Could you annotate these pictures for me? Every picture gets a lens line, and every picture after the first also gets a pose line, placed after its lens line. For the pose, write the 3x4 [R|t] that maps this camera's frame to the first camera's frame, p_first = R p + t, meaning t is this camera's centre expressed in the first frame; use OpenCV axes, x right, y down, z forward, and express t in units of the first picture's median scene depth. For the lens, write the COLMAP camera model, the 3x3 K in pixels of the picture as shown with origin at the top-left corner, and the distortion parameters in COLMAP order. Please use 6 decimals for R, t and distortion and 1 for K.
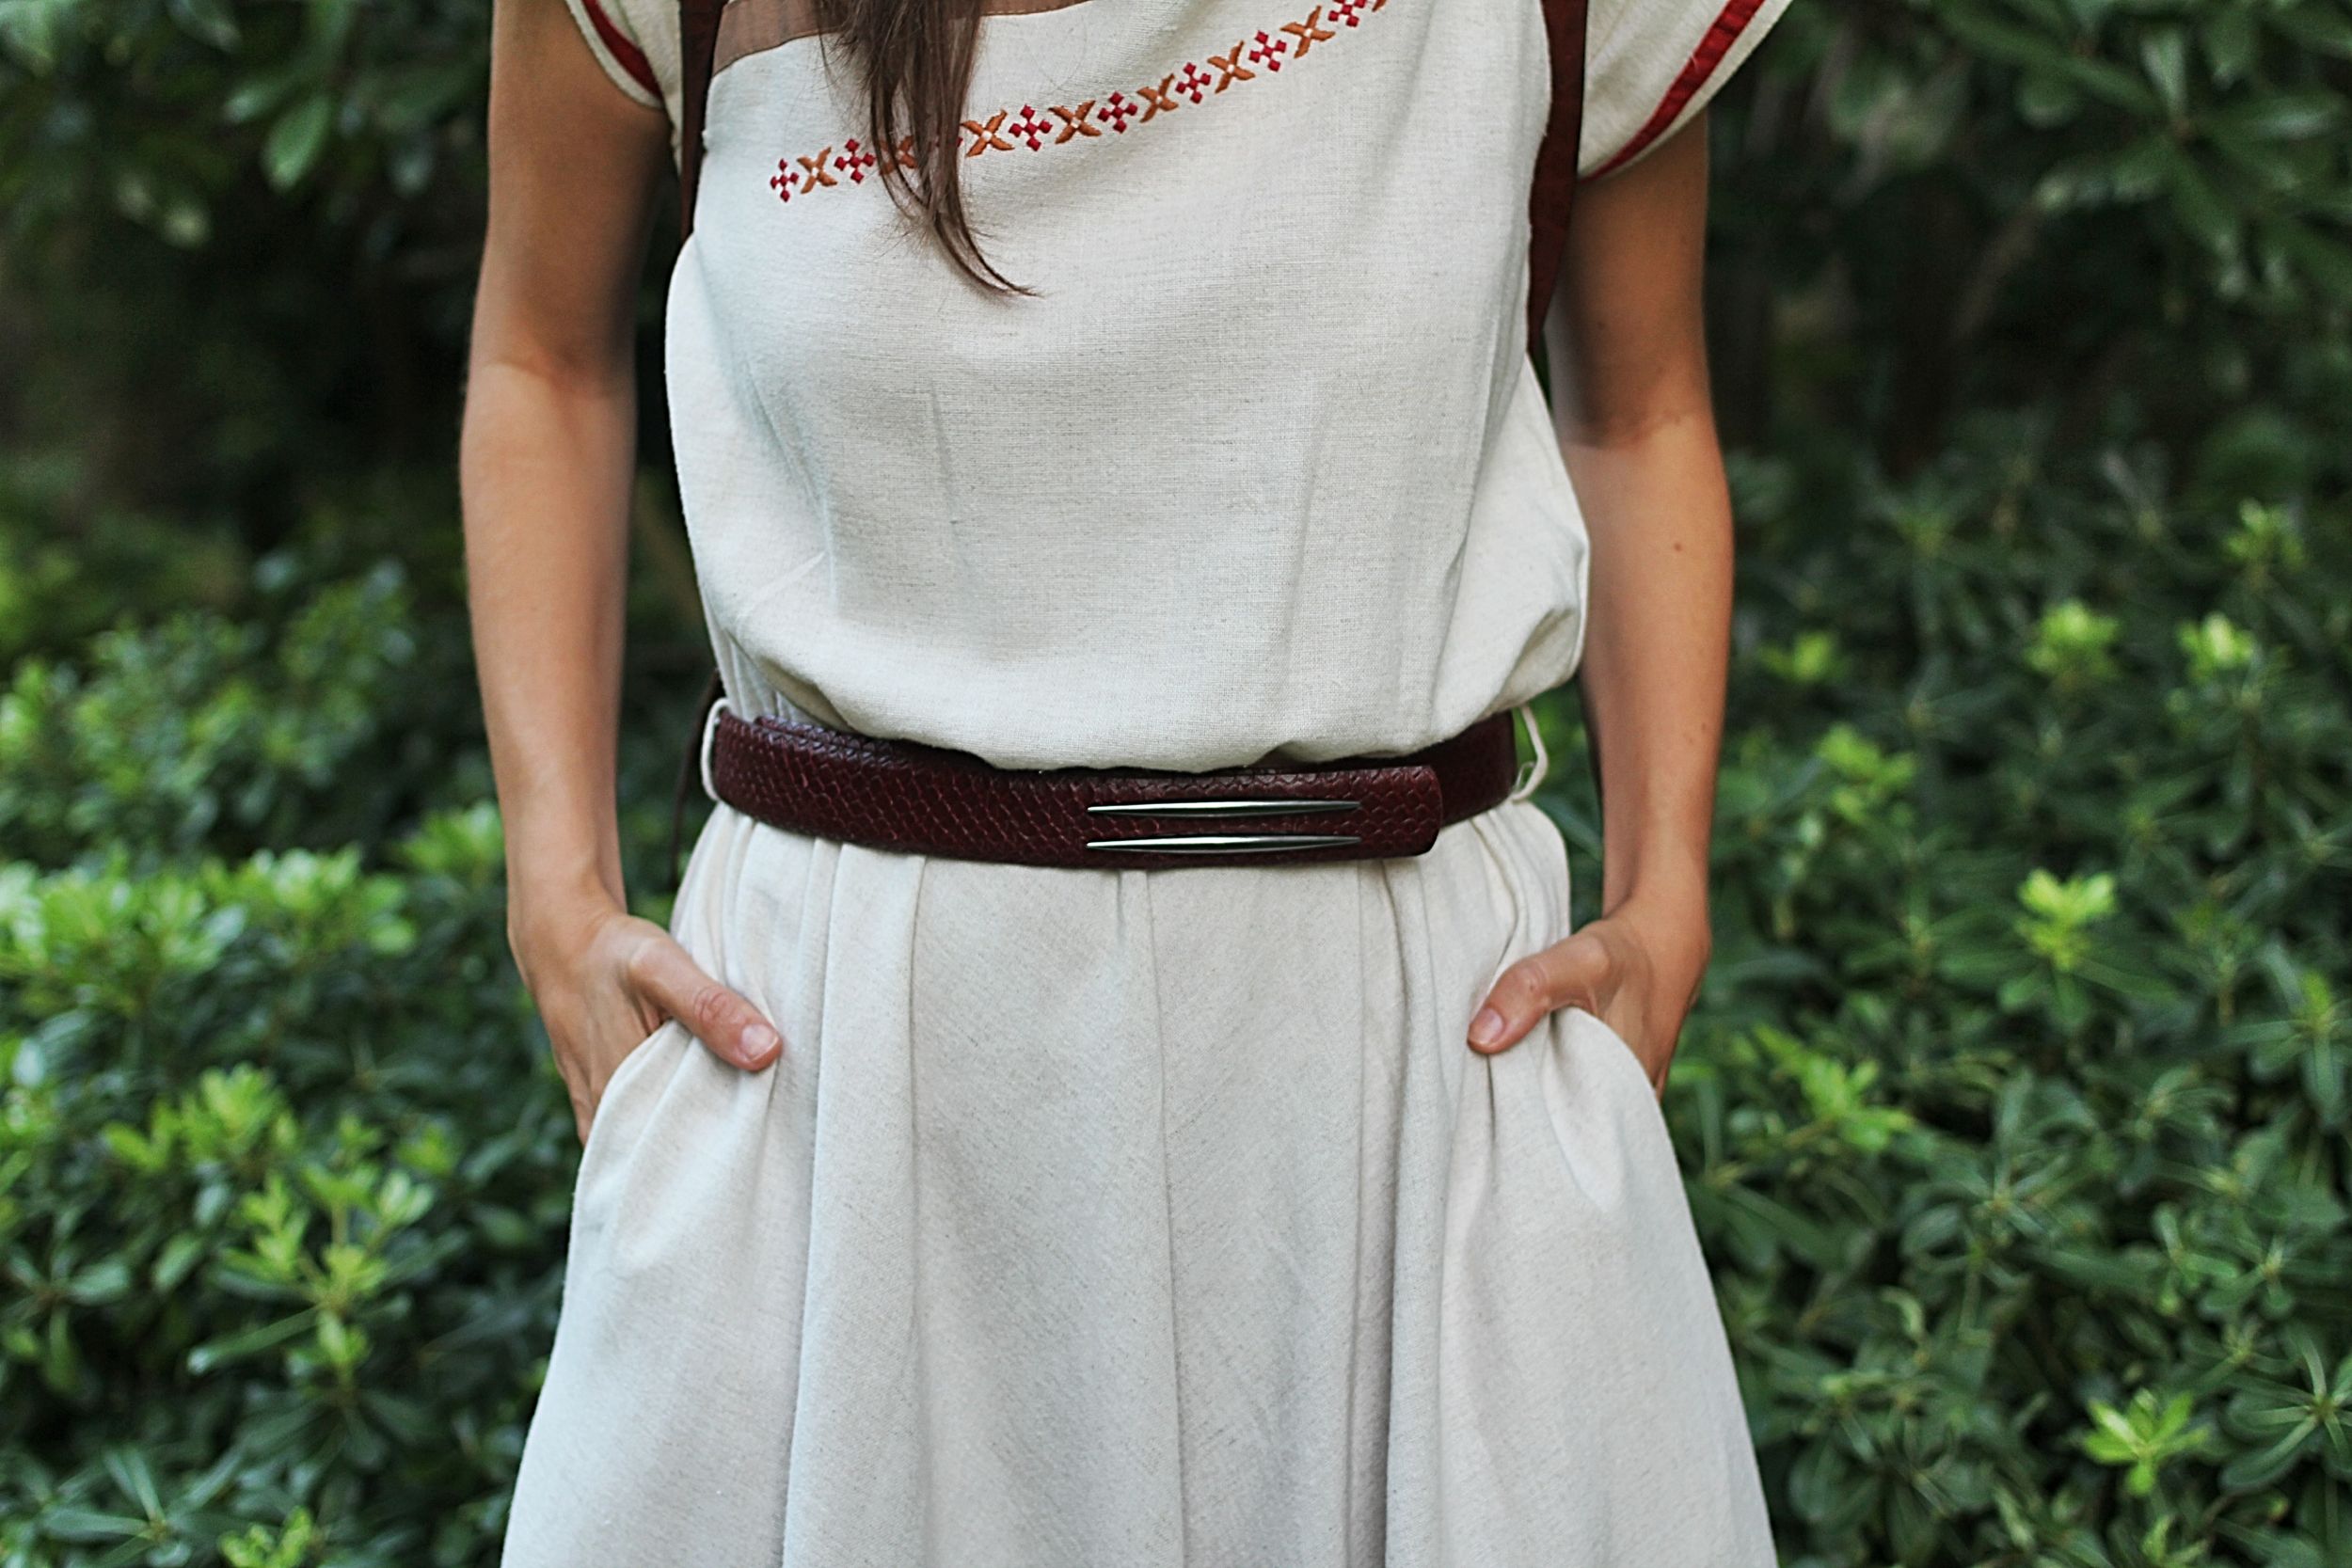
lens RADIAL K [[3935.6, 0, 1179.1], [0, 3935.6, 612.1], [0, 0, 1]] dist [-0.005224, -0.913194]
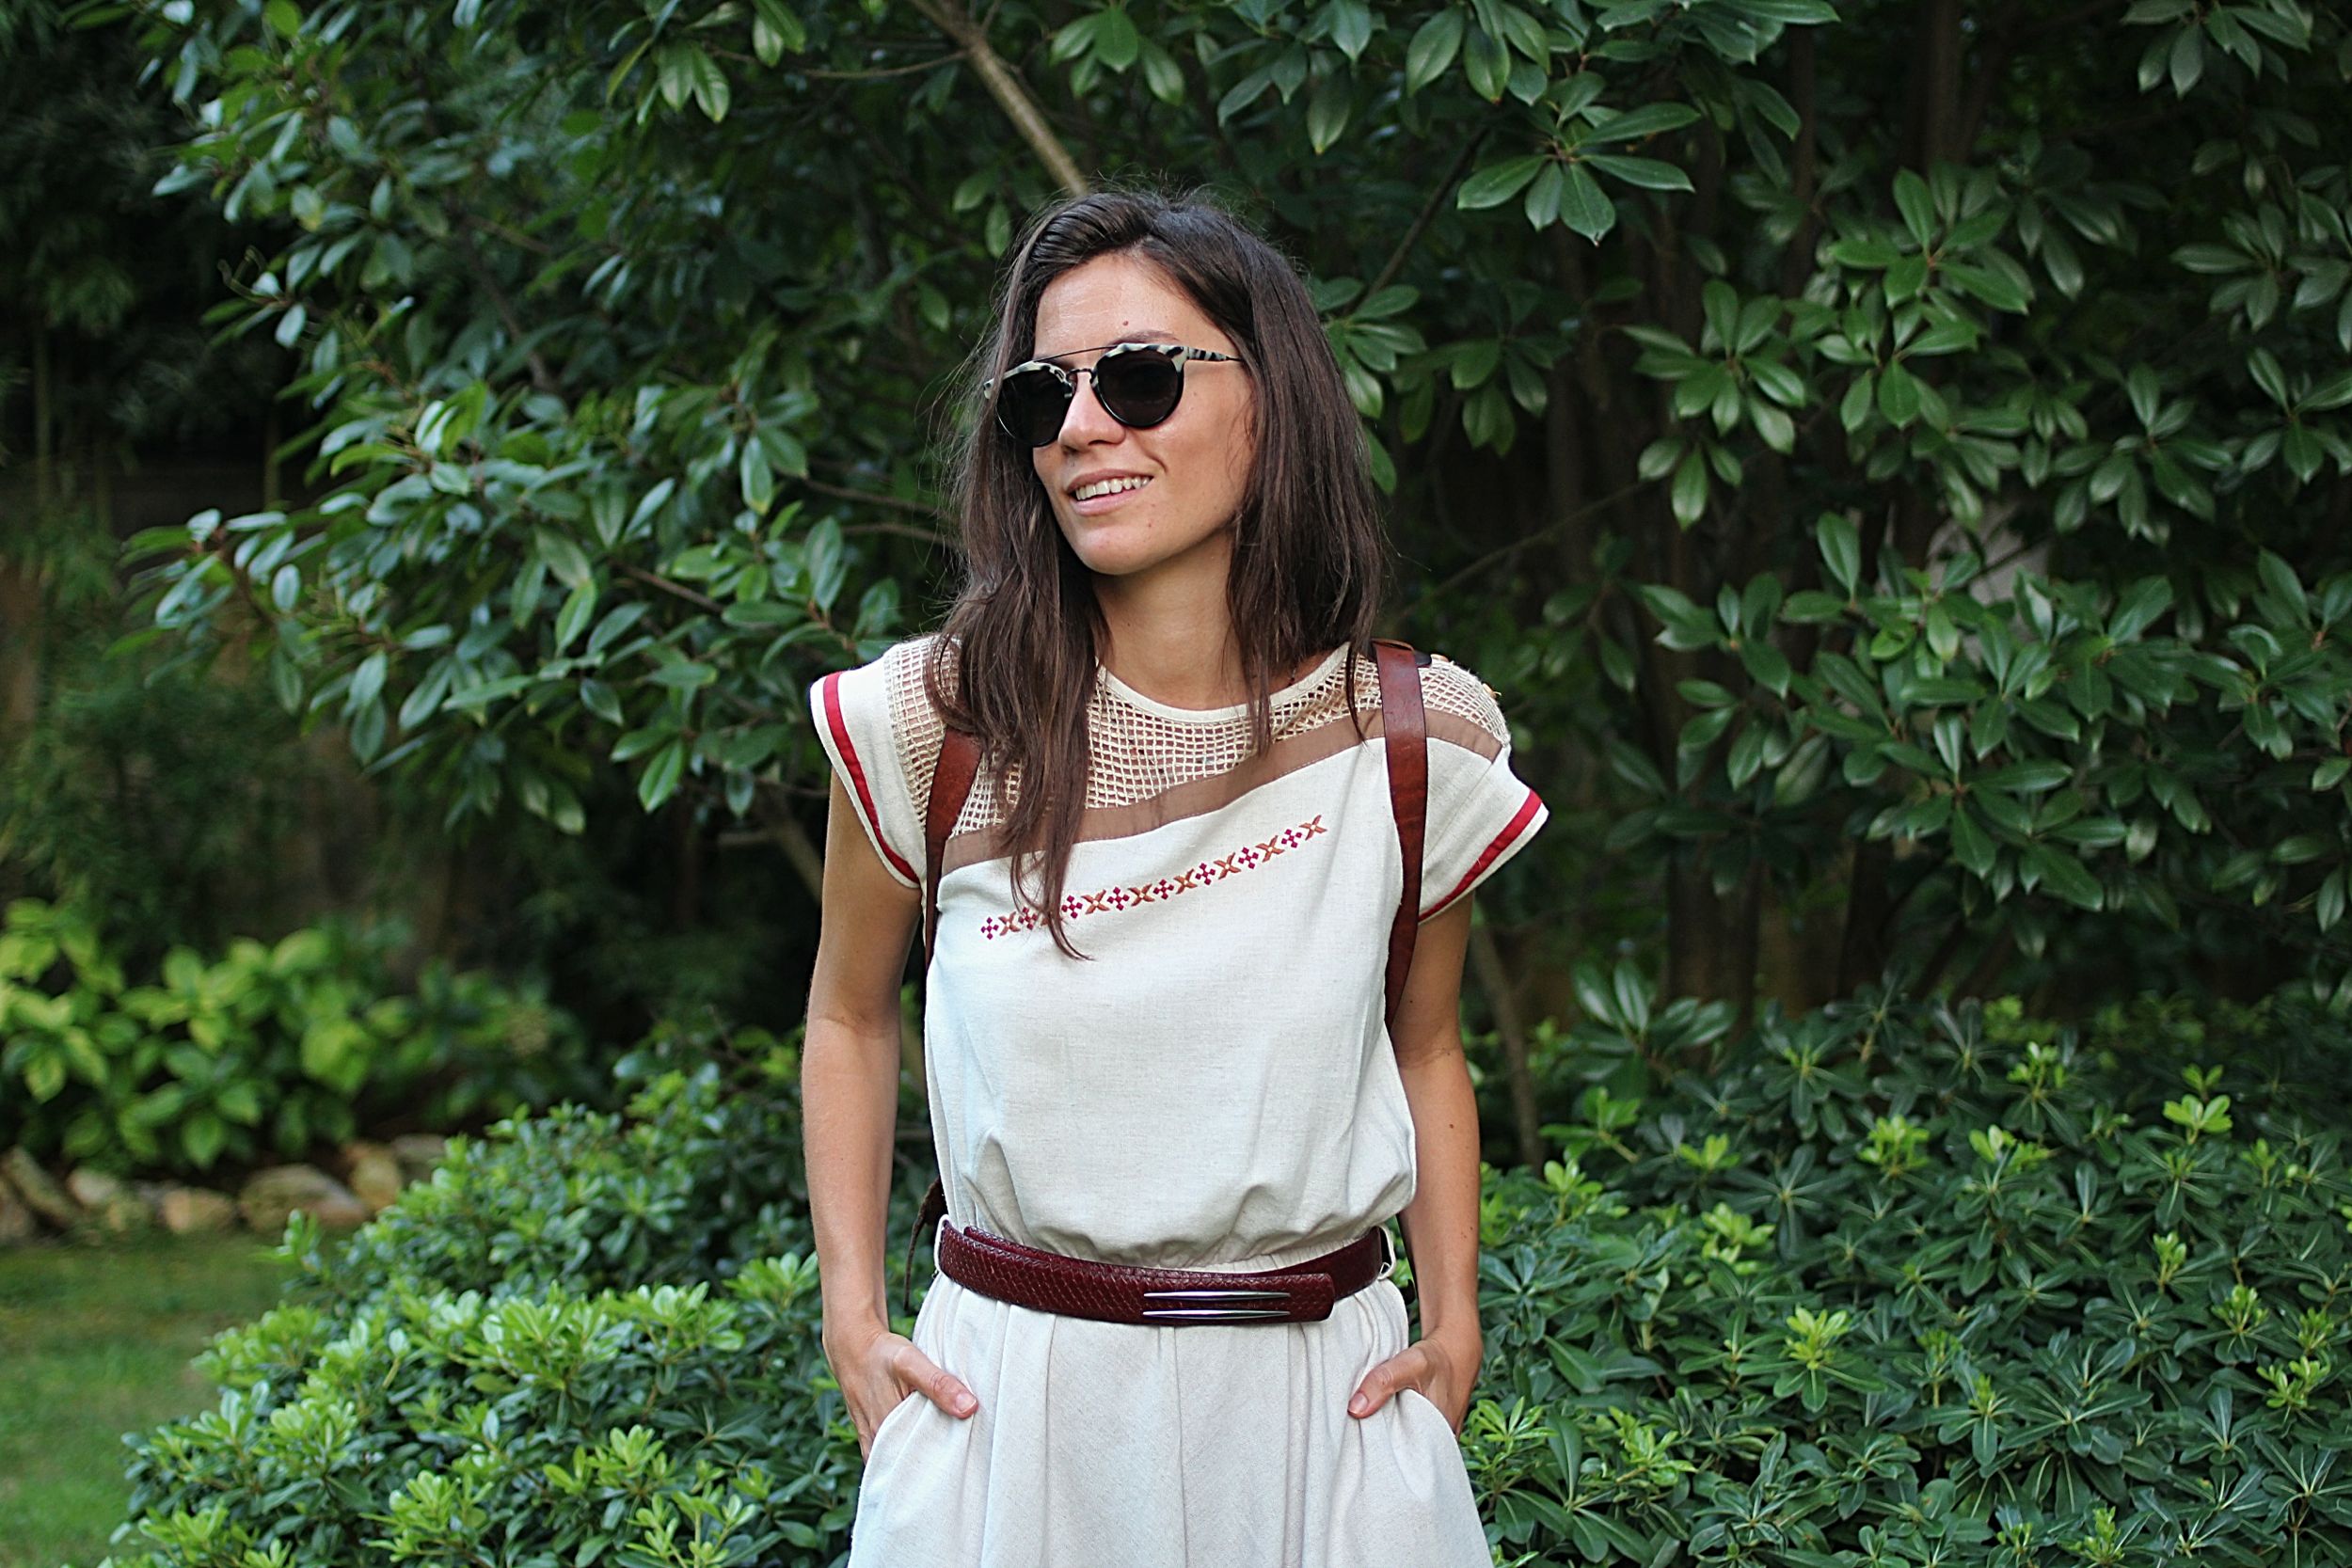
lens RADIAL K [[3935.6, 0, 1179.1], [0, 3935.6, 612.1], [0, 0, 1]] dist [-0.005224, -0.913194]
pose [[0.998121, -0.001730, -0.061254, 0.069611], [-0.004580, 0.994700, -0.102714, -0.045231], [0.061107, 0.102801, 0.992823, -0.557839]]
